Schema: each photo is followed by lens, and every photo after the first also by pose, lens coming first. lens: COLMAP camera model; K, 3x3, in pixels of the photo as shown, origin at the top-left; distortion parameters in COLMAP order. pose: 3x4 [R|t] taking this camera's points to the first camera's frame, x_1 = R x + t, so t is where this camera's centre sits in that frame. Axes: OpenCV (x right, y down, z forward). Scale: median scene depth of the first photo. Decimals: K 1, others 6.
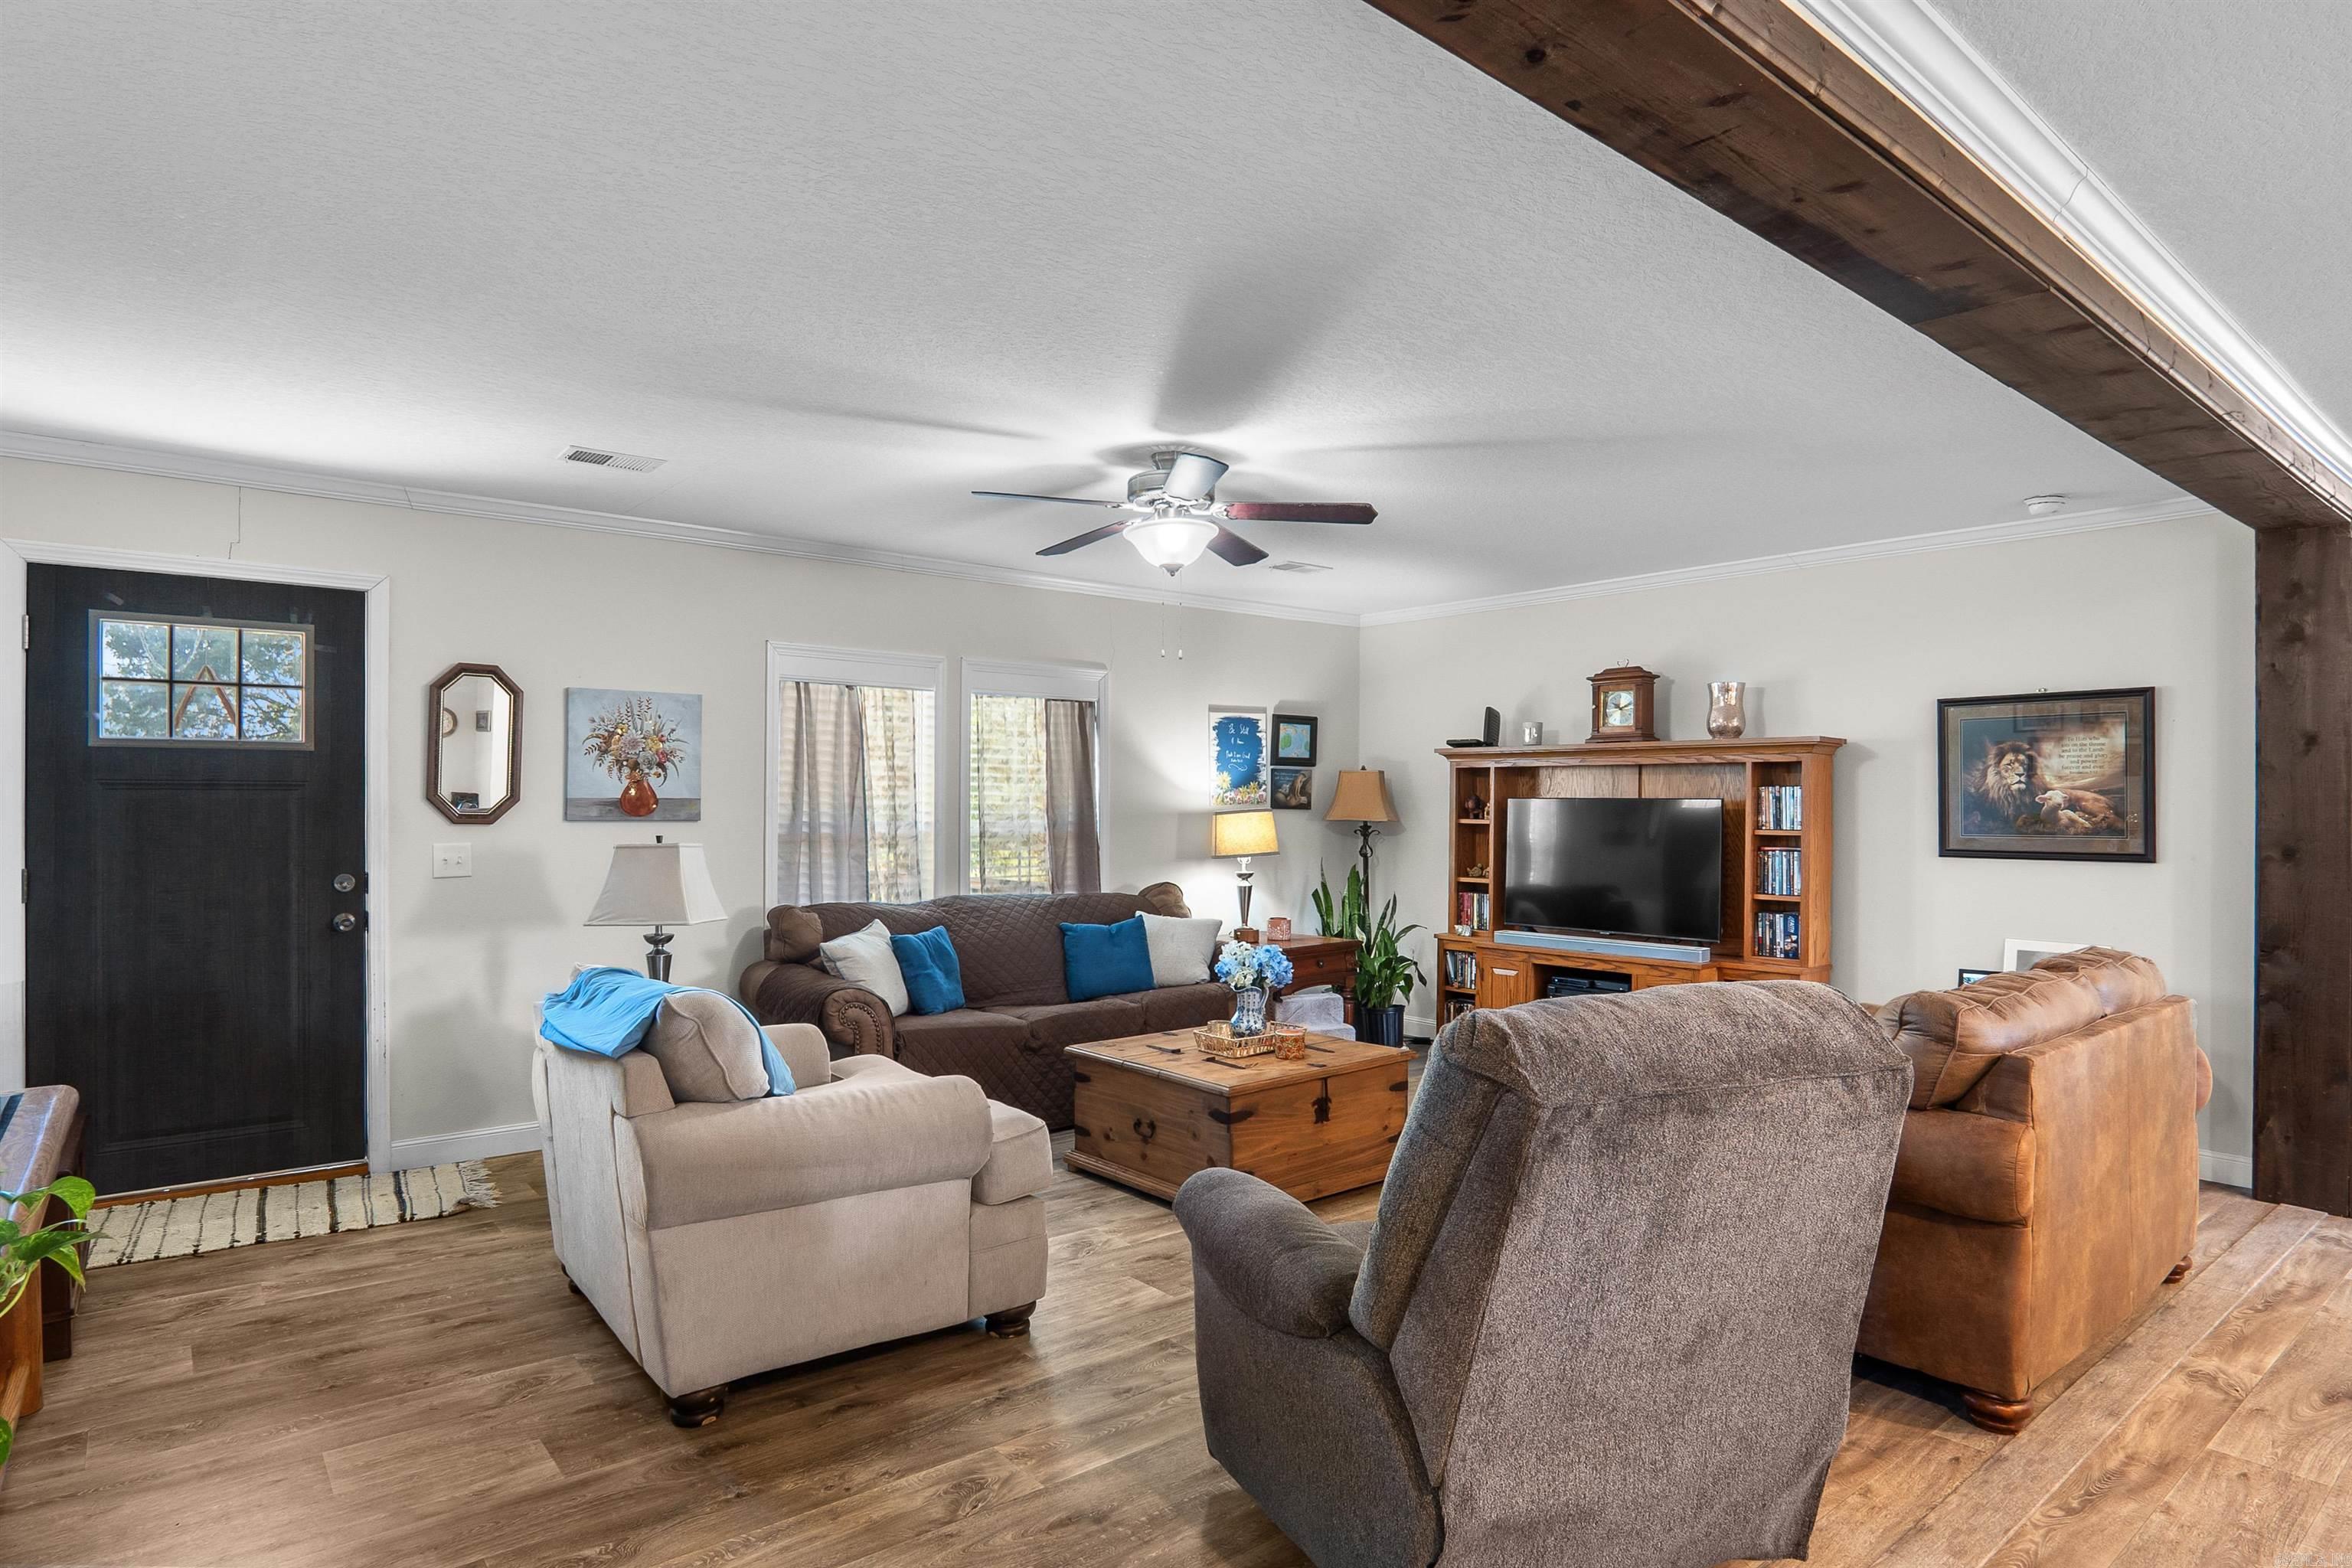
lens RADIAL K [[1264.5, 0, 1188.2], [0, 1264.5, 796.6], [0, 0, 1]] dist [-0.009537, 0.004617]
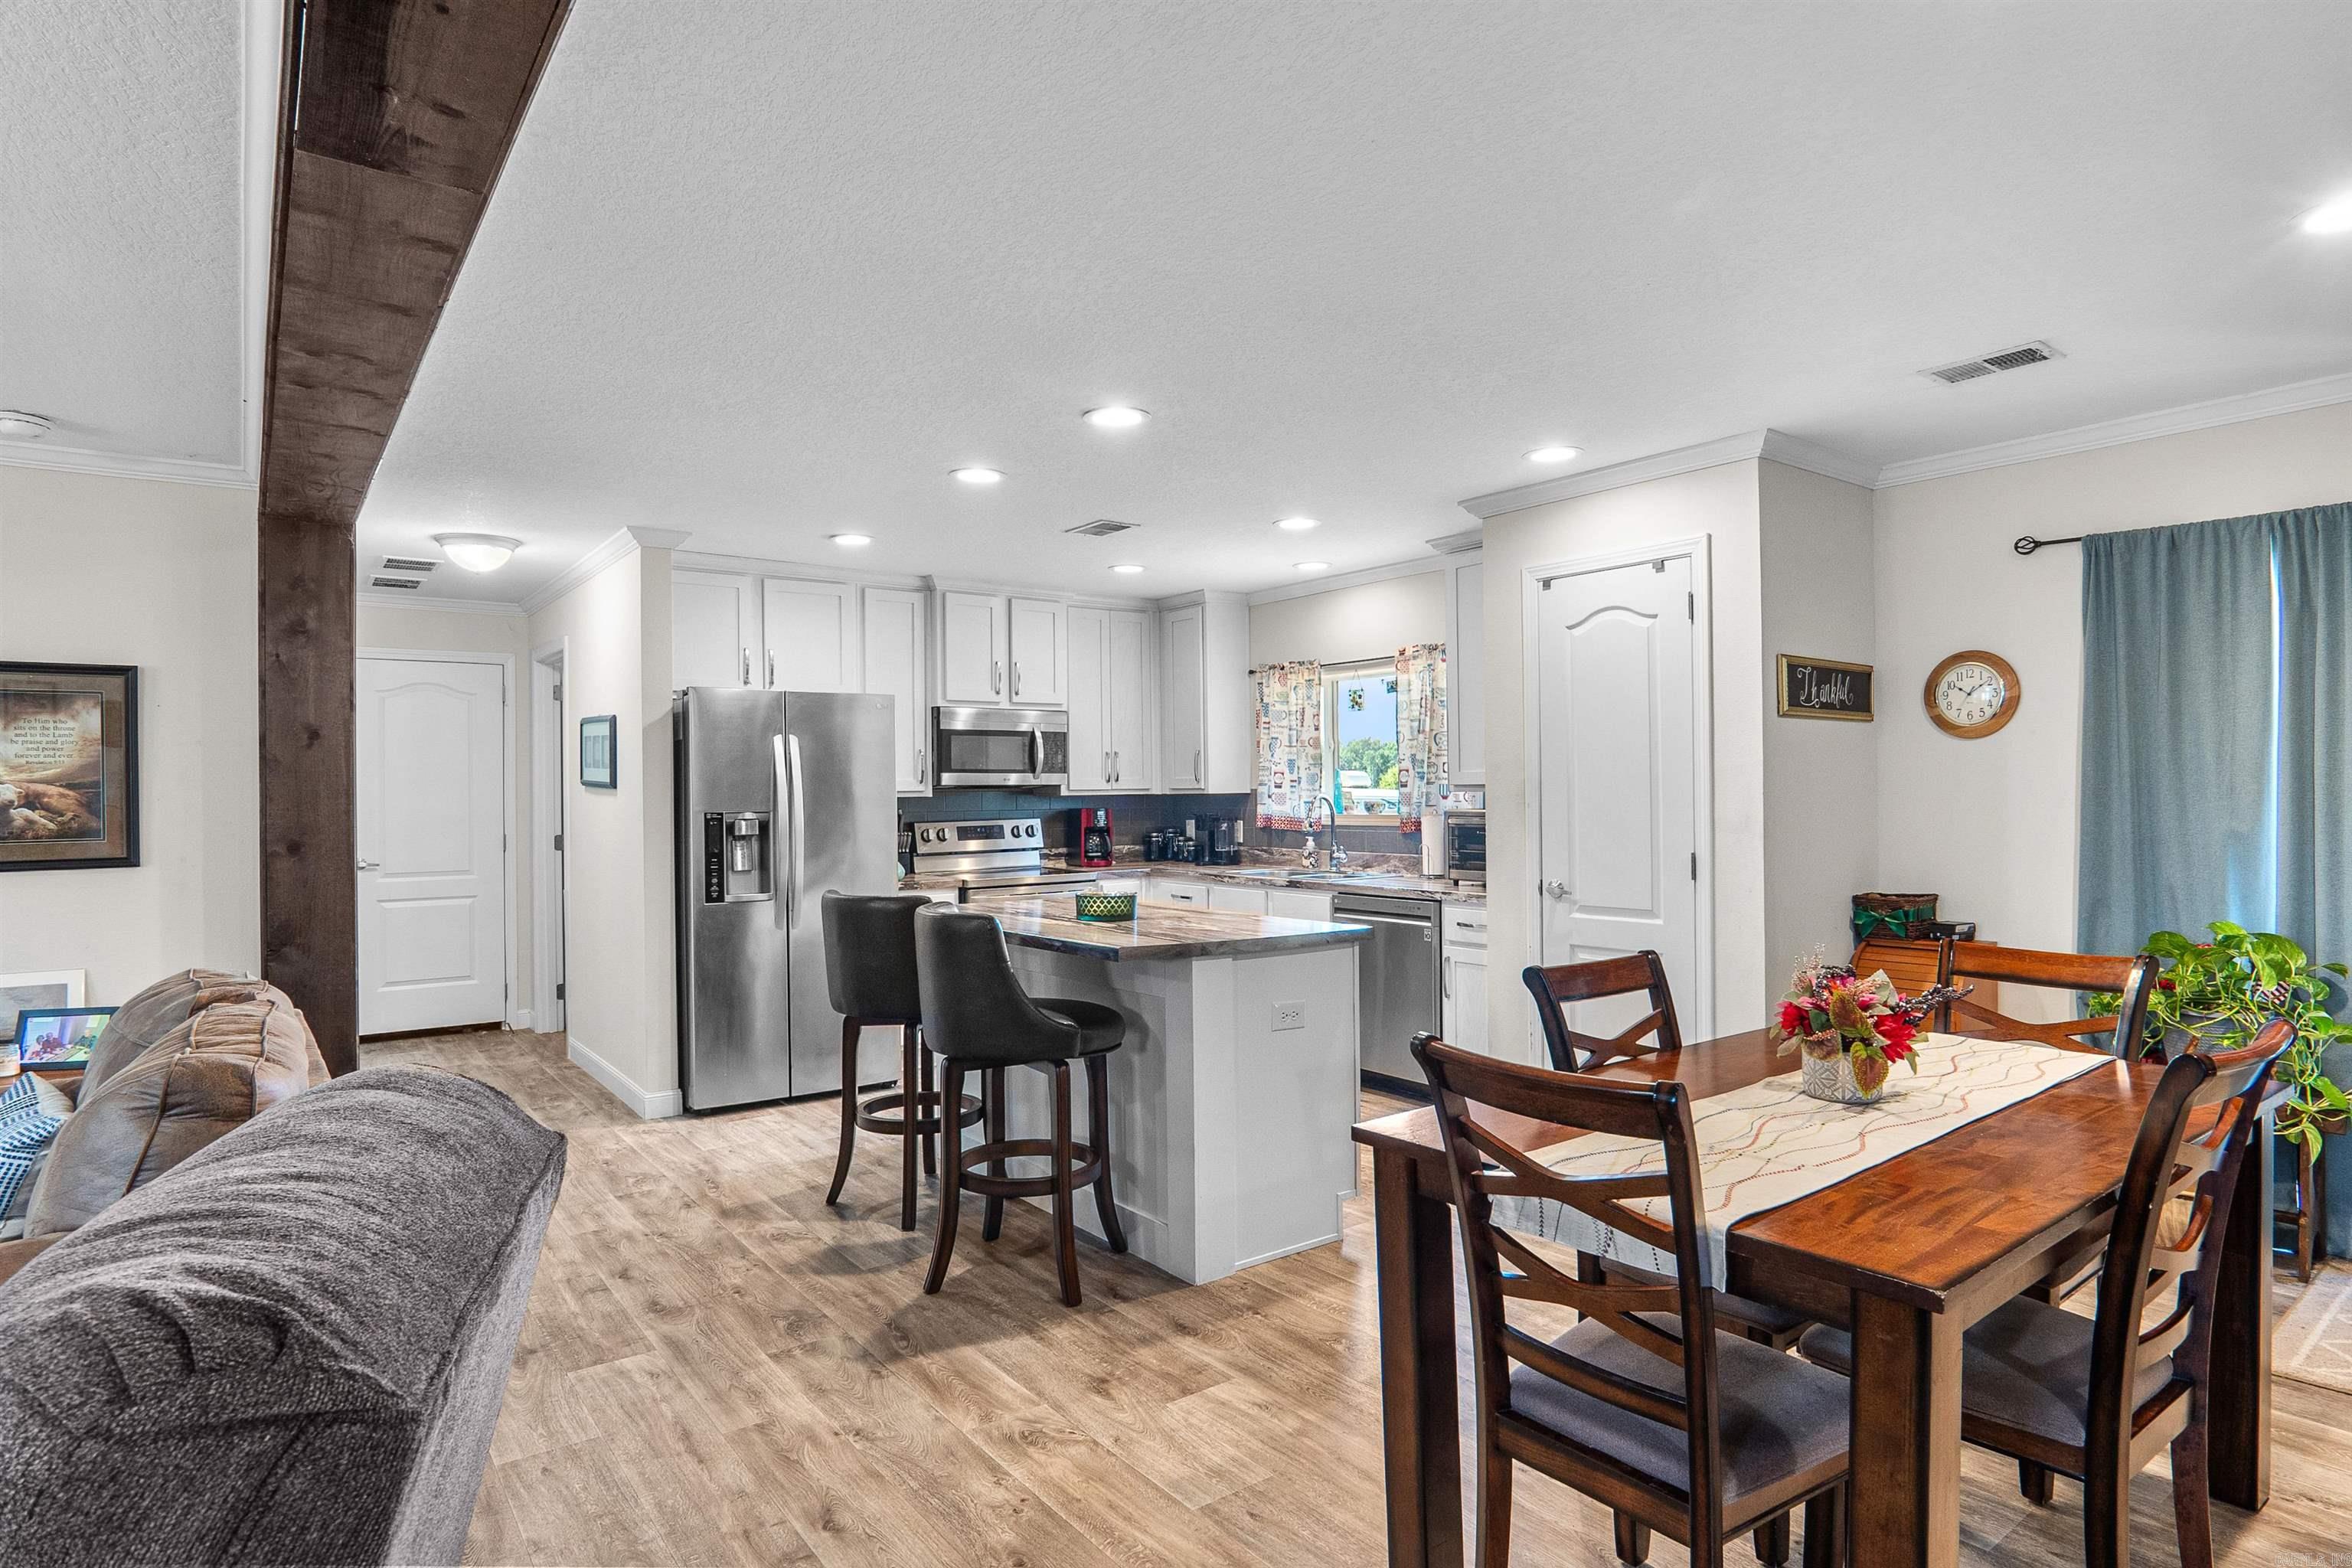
lens RADIAL K [[1264.5, 0, 1182.9], [0, 1264.5, 783.6], [0, 0, 1]] dist [-0.009537, 0.004617]
pose [[0.056554, 0.001362, 0.998399, -0.058464], [0.005865, 0.999981, -0.001697, 0.000364], [-0.998382, 0.005952, 0.056545, 0.199726]]
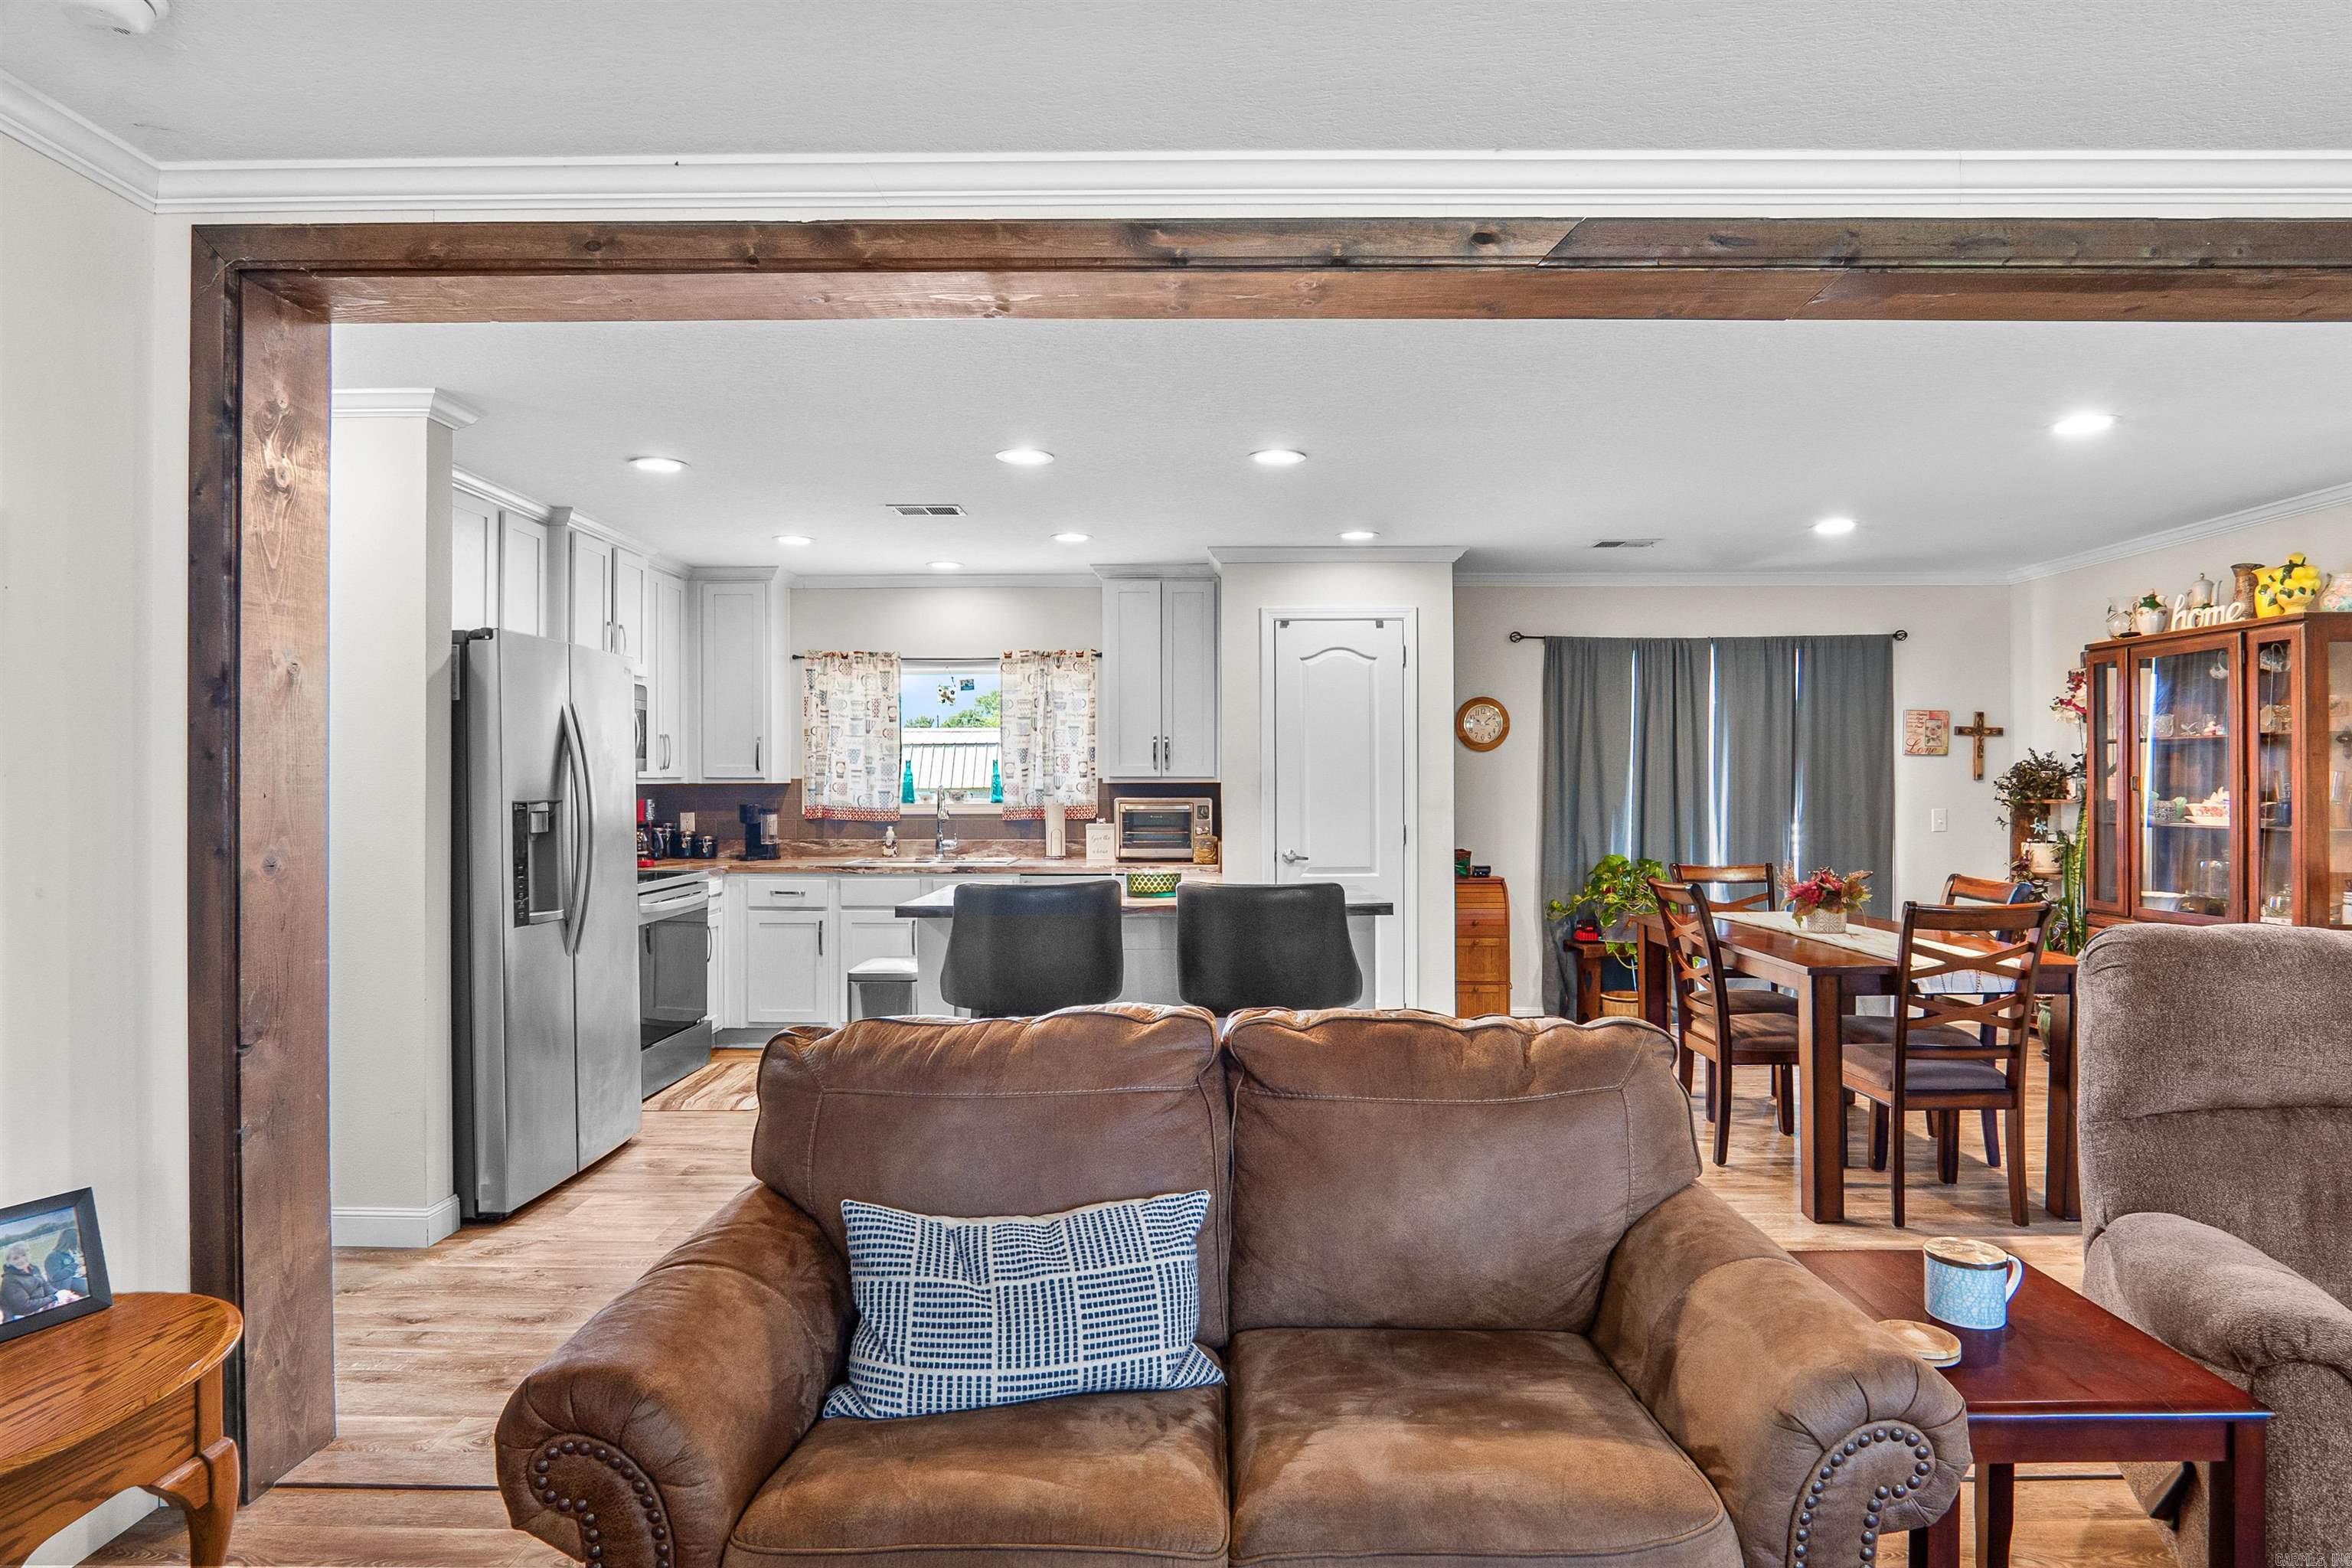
lens RADIAL K [[1264.5, 0, 1170.6], [0, 1264.5, 779.7], [0, 0, 1]] dist [-0.009537, 0.004617]
pose [[-0.753705, -0.001797, 0.657211, 0.155012], [-0.003492, 0.999993, -0.001271, 0.005593], [-0.657204, -0.003253, -0.753706, 0.936715]]
